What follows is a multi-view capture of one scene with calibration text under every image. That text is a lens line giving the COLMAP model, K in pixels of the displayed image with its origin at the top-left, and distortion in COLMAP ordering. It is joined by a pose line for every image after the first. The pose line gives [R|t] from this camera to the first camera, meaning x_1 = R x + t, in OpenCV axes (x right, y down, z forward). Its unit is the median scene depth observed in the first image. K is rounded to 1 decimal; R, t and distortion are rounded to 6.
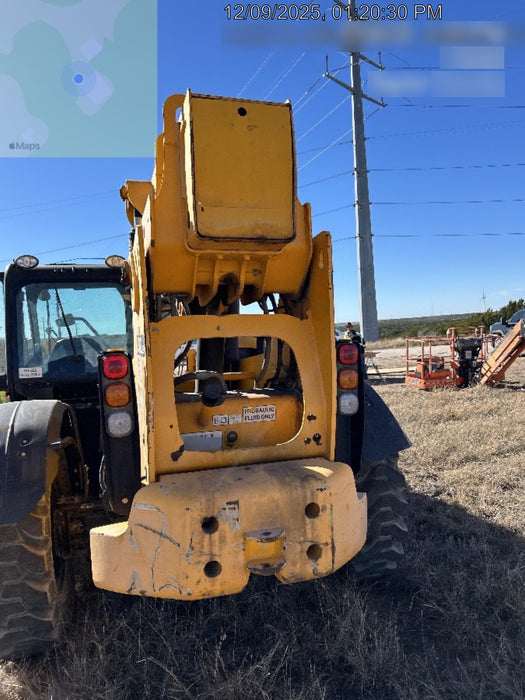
lens RADIAL K [[538.9, 0, 265.7], [0, 538.9, 354.9], [0, 0, 1]] dist [0.048399, -0.042324]
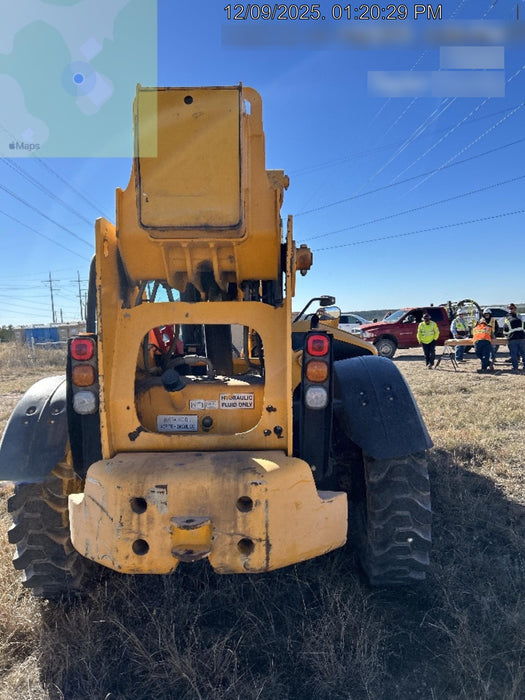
lens RADIAL K [[538.9, 0, 266.6], [0, 538.9, 346.3], [0, 0, 1]] dist [0.048399, -0.042324]
pose [[0.947775, 0.037893, -0.316680, 0.419692], [-0.030228, 0.999120, 0.029086, -0.027527], [0.317504, -0.017994, 0.948086, 0.087380]]
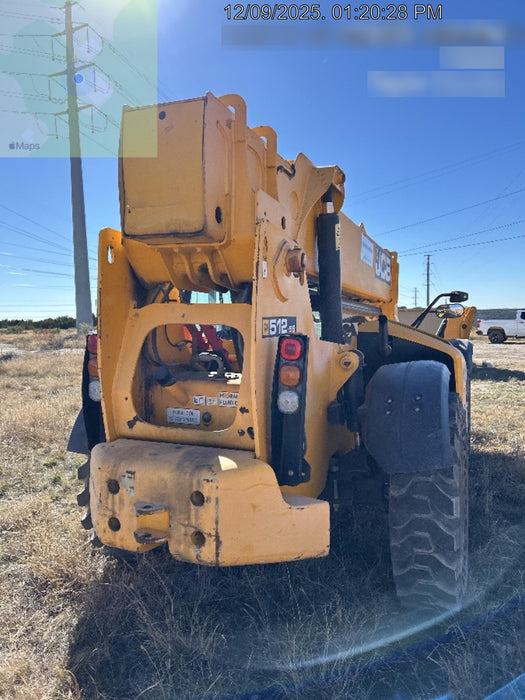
lens RADIAL K [[538.9, 0, 261.9], [0, 538.9, 346.6], [0, 0, 1]] dist [0.048399, -0.042324]
pose [[0.770911, 0.075658, -0.632433, 0.800279], [-0.049437, 0.997032, 0.059014, -0.065506], [0.635021, -0.014229, 0.772364, 0.286719]]
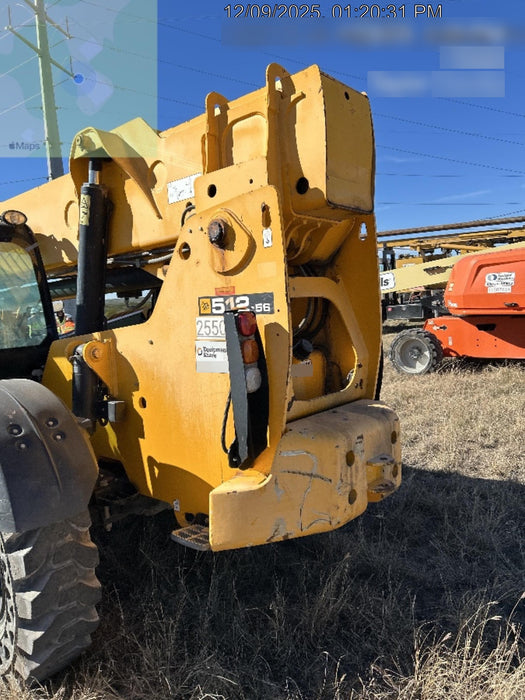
lens RADIAL K [[538.9, 0, 280.9], [0, 538.9, 342.4], [0, 0, 1]] dist [0.048399, -0.042324]
pose [[0.819973, -0.034365, 0.571369, -0.801845], [0.030581, 0.999401, 0.016223, 0.045634], [-0.571584, 0.004170, 0.820533, 0.144238]]
